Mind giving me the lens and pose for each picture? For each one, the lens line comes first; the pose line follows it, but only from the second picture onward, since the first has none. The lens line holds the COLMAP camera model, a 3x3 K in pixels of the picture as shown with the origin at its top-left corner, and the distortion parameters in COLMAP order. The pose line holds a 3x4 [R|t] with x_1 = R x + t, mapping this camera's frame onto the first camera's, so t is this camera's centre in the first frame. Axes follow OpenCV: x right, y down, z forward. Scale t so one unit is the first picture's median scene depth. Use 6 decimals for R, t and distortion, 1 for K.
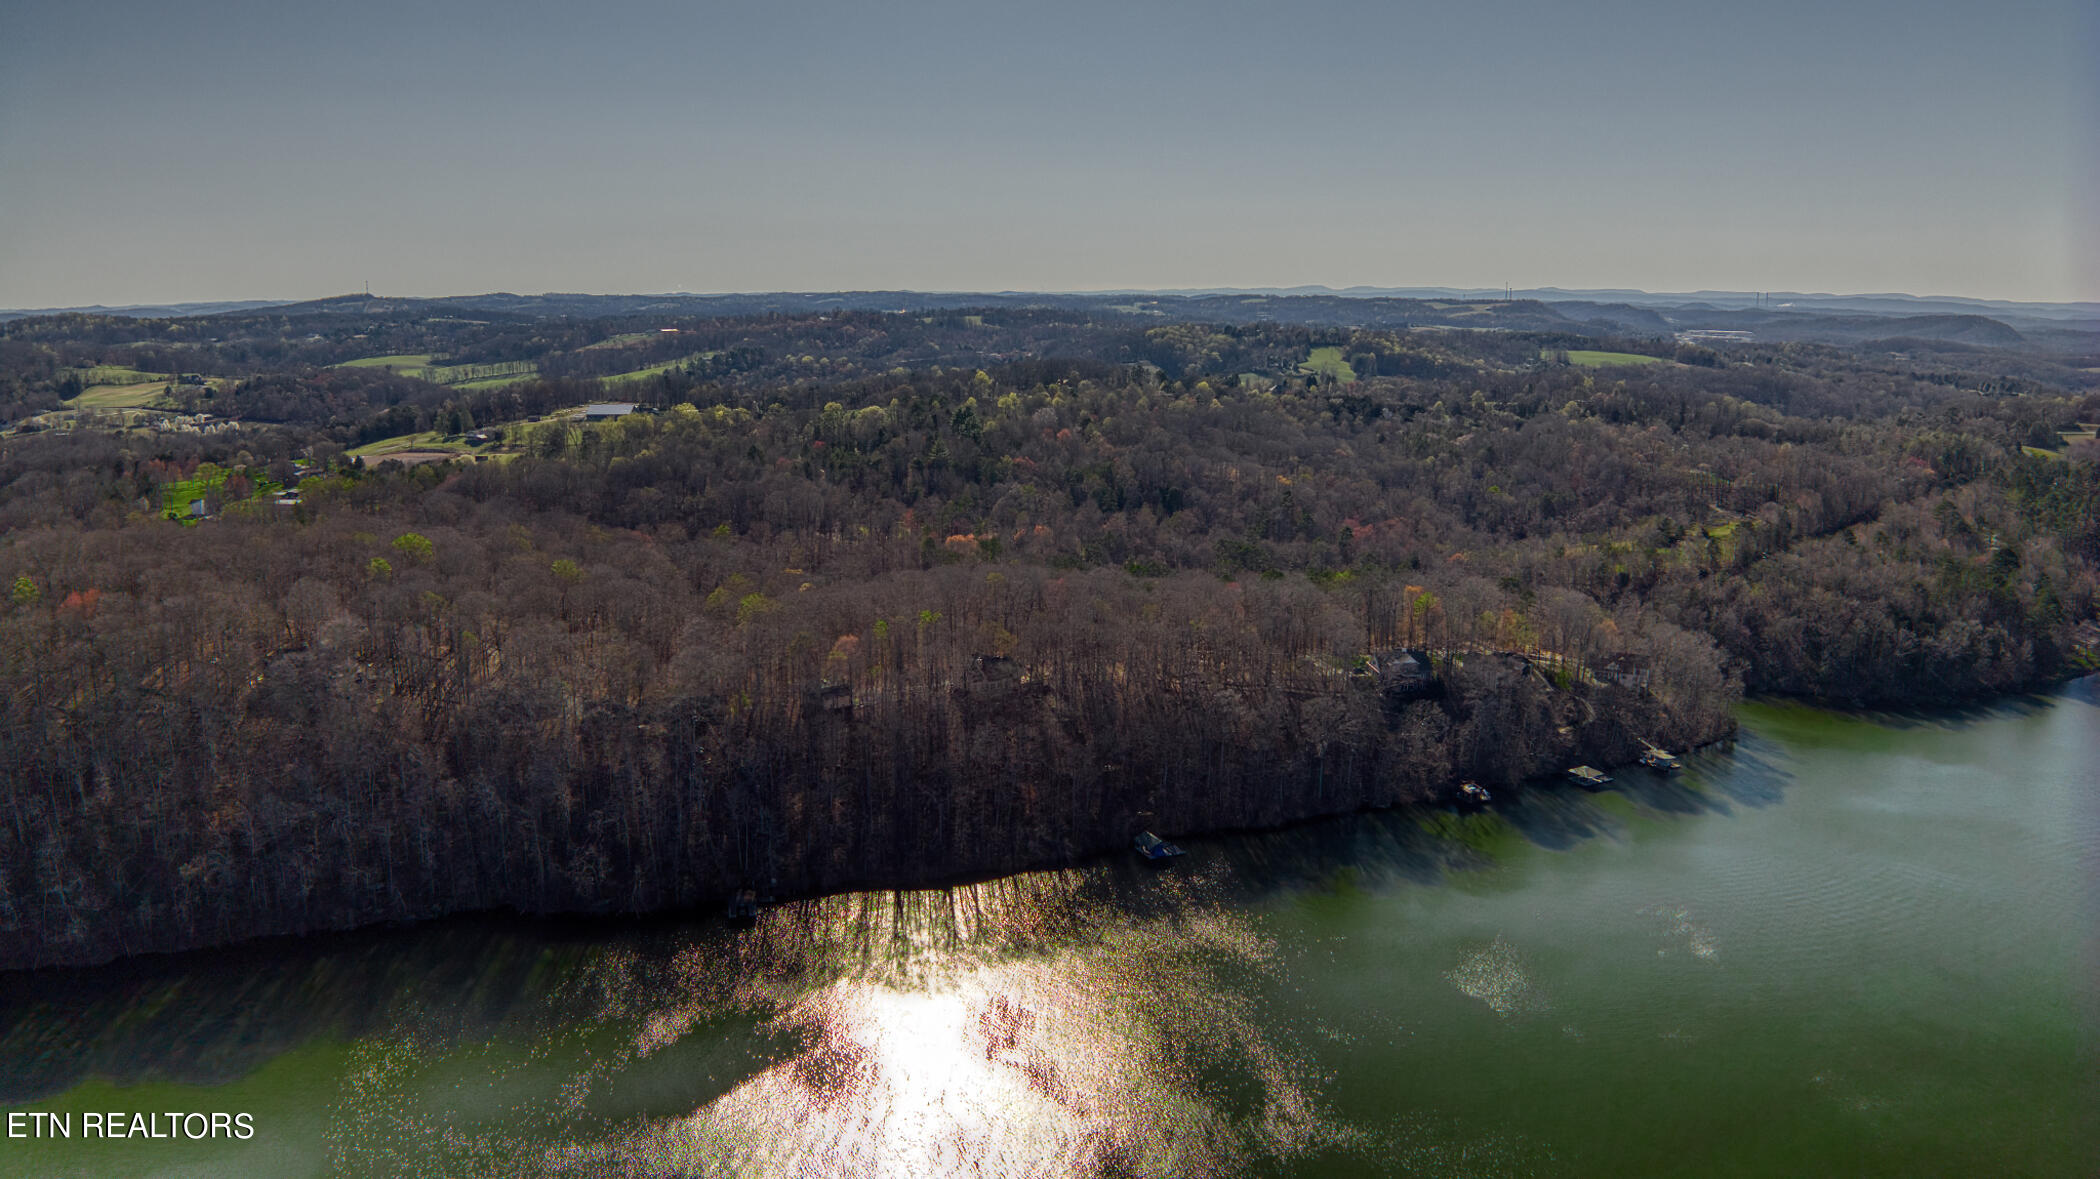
lens RADIAL K [[1470.3, 0, 1046.6], [0, 1470.3, 591.2], [0, 0, 1]] dist [-0.106624, -0.008832]
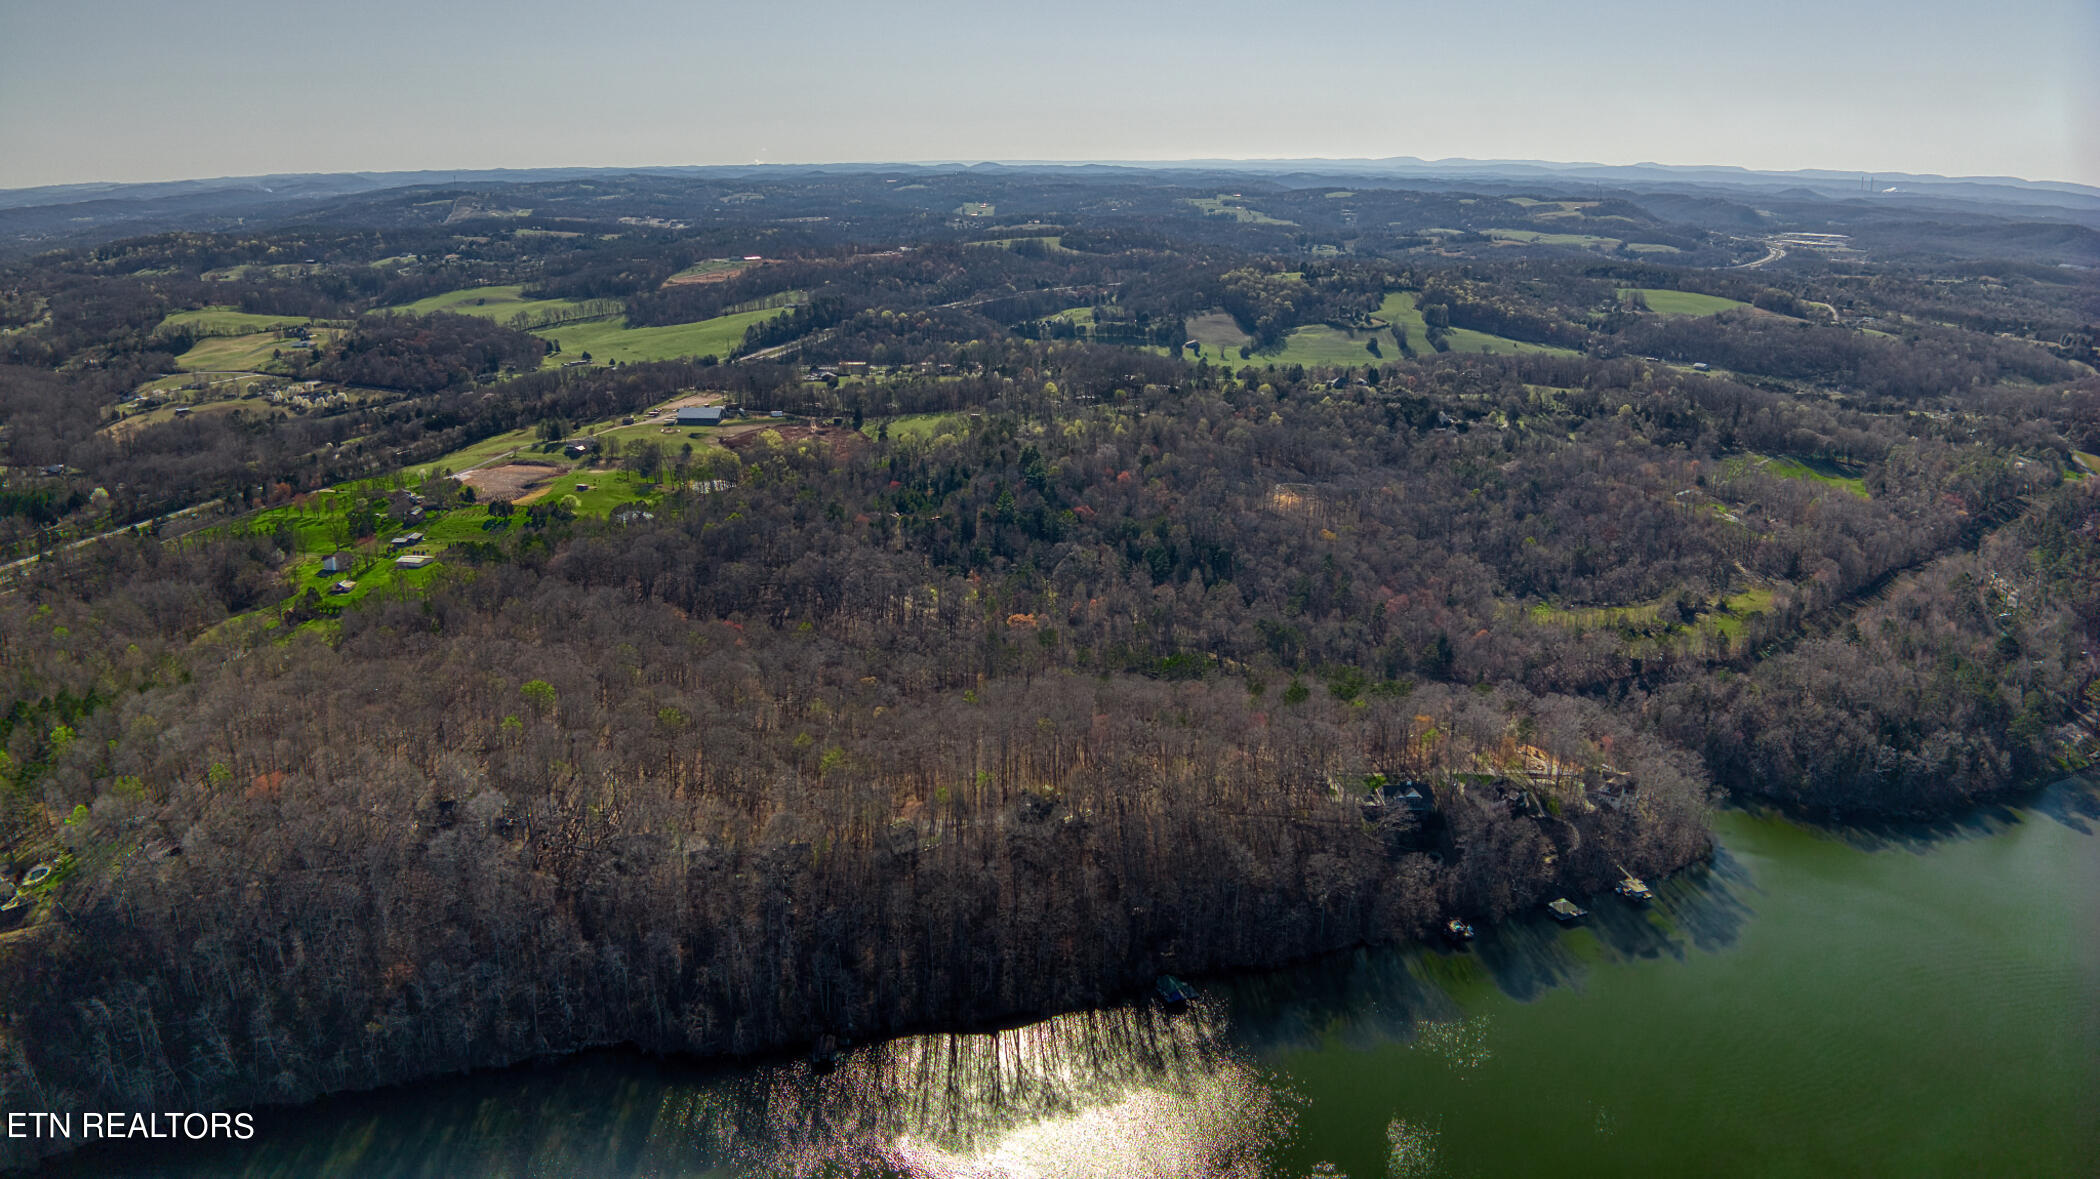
lens RADIAL K [[1470.3, 0, 1047.8], [0, 1470.3, 588.1], [0, 0, 1]] dist [-0.106624, -0.008832]
pose [[0.998443, 0.018852, -0.052504, 0.020704], [-0.014136, 0.995950, 0.088791, -0.176804], [0.053965, -0.087911, 0.994666, -0.098678]]
